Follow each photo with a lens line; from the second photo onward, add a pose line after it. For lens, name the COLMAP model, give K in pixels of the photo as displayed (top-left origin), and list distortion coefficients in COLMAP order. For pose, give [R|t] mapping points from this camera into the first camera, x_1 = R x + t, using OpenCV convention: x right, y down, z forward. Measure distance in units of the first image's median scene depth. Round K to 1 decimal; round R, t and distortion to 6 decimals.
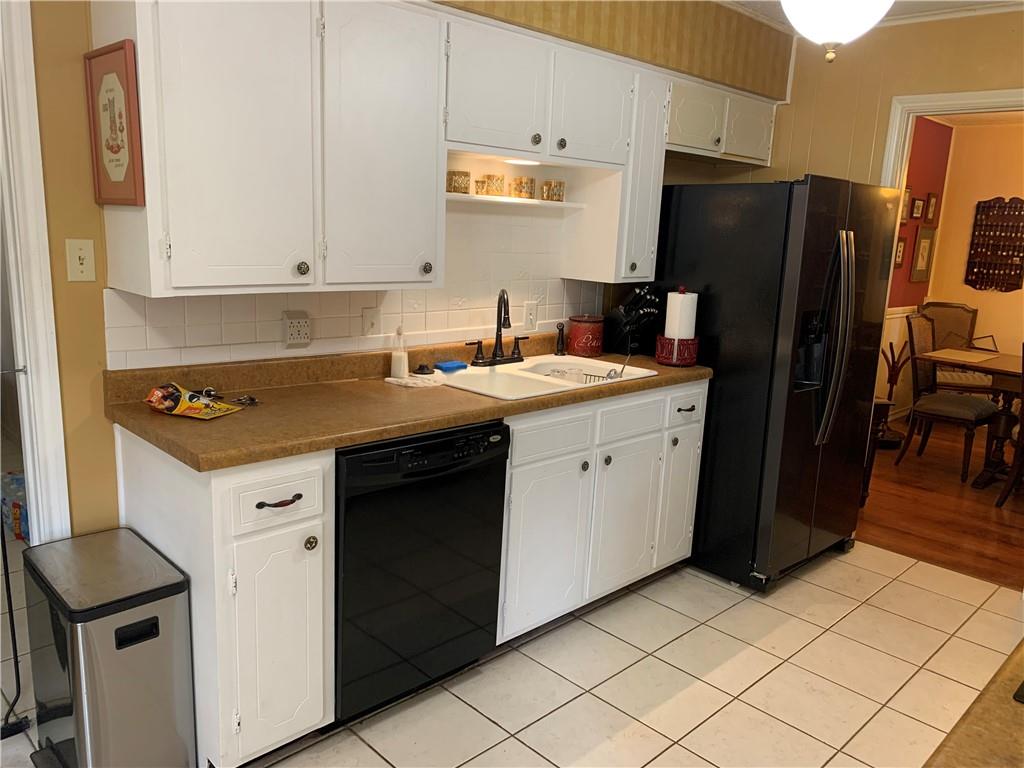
lens RADIAL K [[781.7, 0, 506.3], [0, 781.7, 384.8], [0, 0, 1]] dist [0.027070, -0.031998]
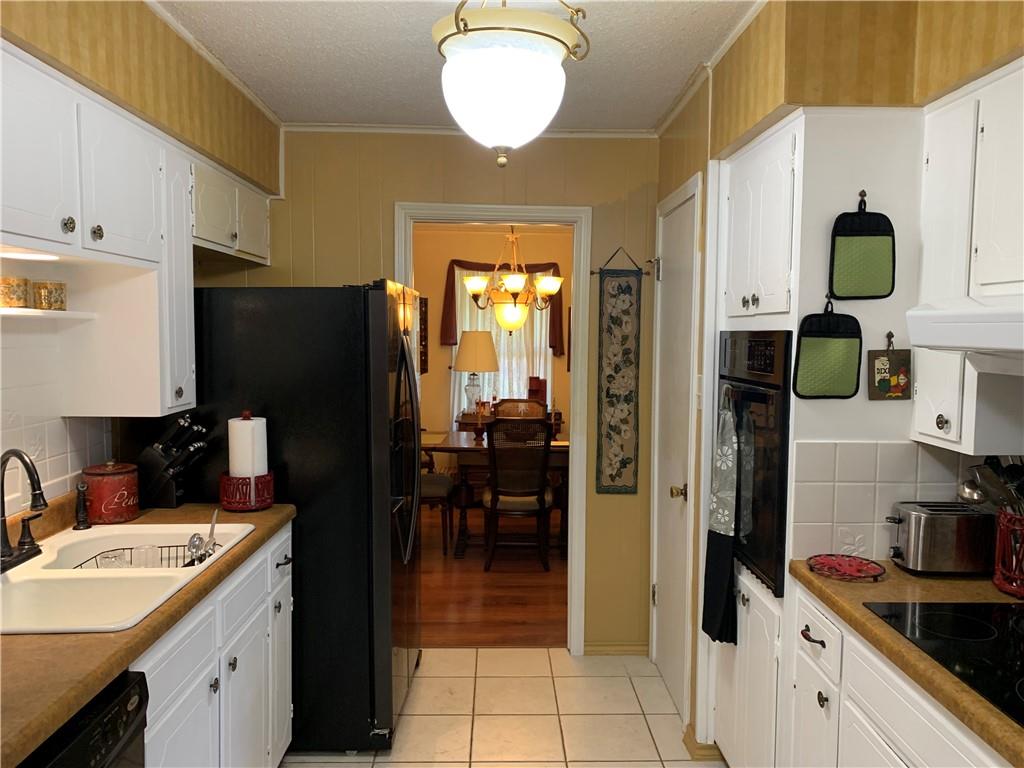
lens RADIAL K [[781.7, 0, 506.3], [0, 781.7, 384.8], [0, 0, 1]] dist [0.027070, -0.031998]
pose [[0.685581, -0.089616, 0.722460, -0.170881], [0.169854, 0.984696, -0.039038, -0.074281], [-0.707905, 0.149476, 0.690310, 0.245628]]
